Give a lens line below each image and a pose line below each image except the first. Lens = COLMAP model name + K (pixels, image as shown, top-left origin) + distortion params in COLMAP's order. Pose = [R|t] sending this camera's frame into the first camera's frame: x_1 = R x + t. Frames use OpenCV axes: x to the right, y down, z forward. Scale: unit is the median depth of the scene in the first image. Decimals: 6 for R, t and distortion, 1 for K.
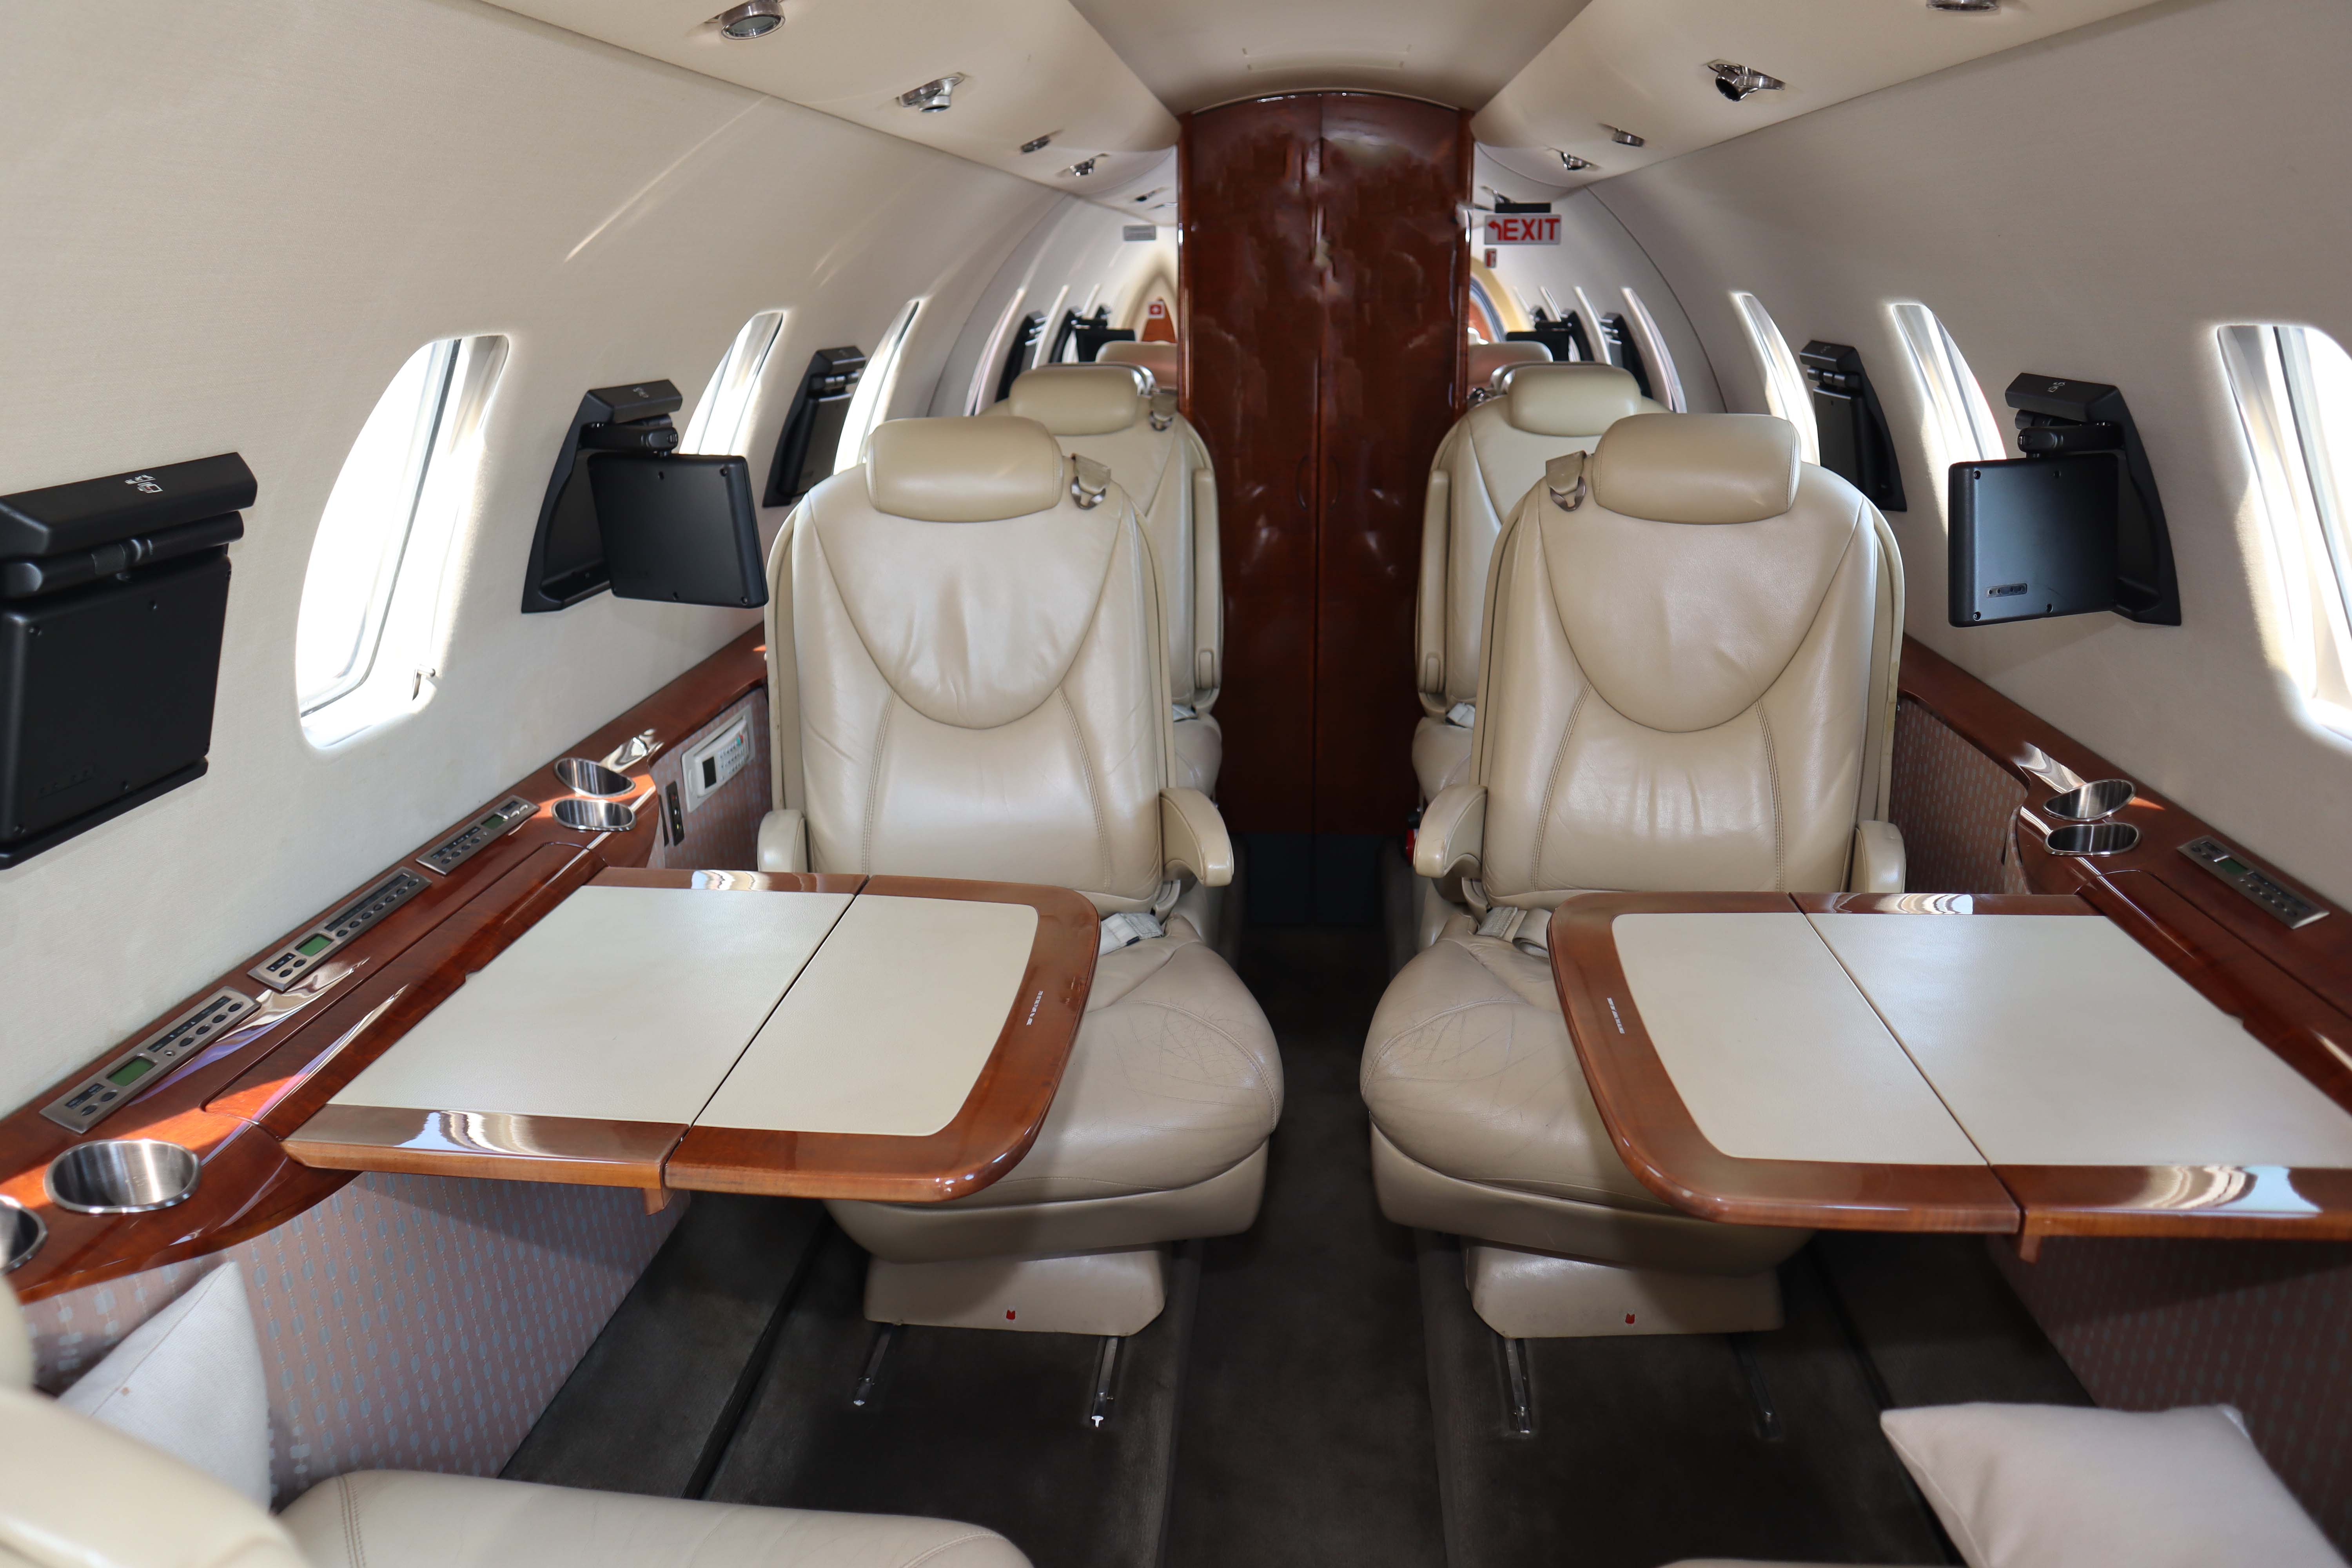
lens RADIAL K [[1643.8, 0, 1176.0], [0, 1643.8, 784.0], [0, 0, 1]] dist [-0.128438, 0.095302]
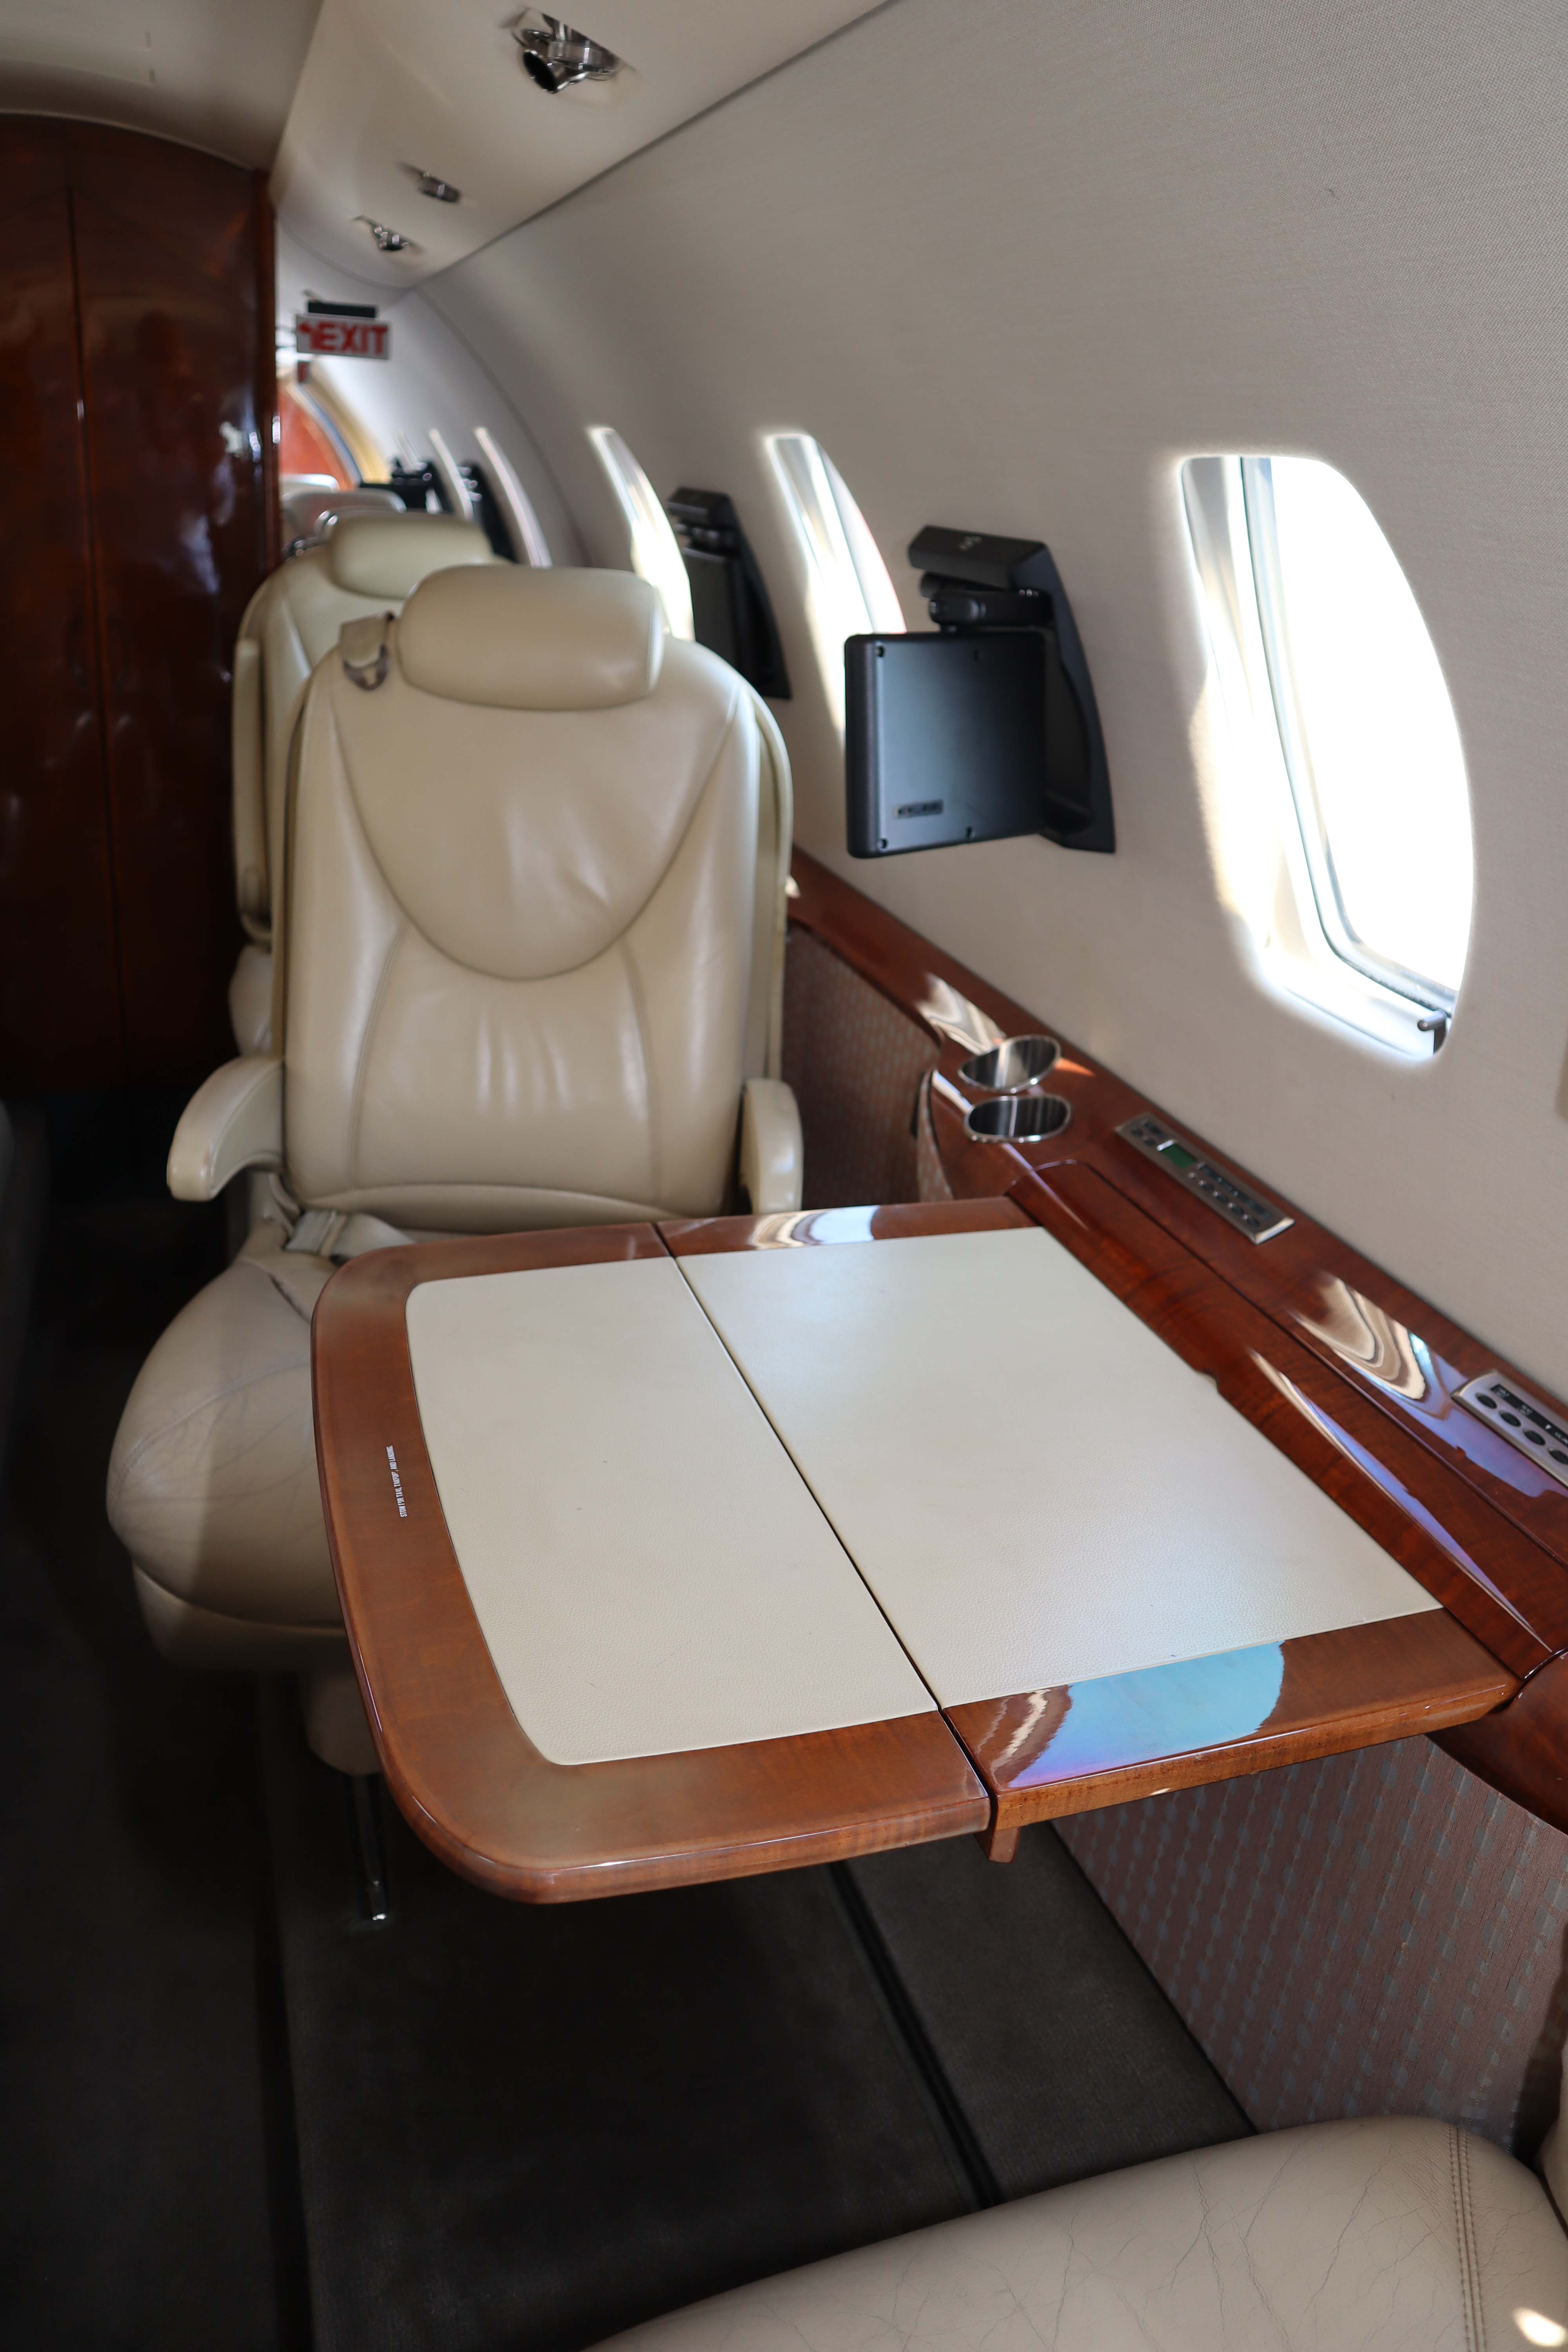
lens RADIAL K [[1643.8, 0, 784.0], [0, 1643.8, 1176.0], [0, 0, 1]] dist [-0.128438, 0.095302]
pose [[0.913027, -0.082390, 0.399491, 0.098794], [0.031673, 0.990751, 0.131941, -0.037945], [-0.406667, -0.107813, 0.907193, 0.217468]]
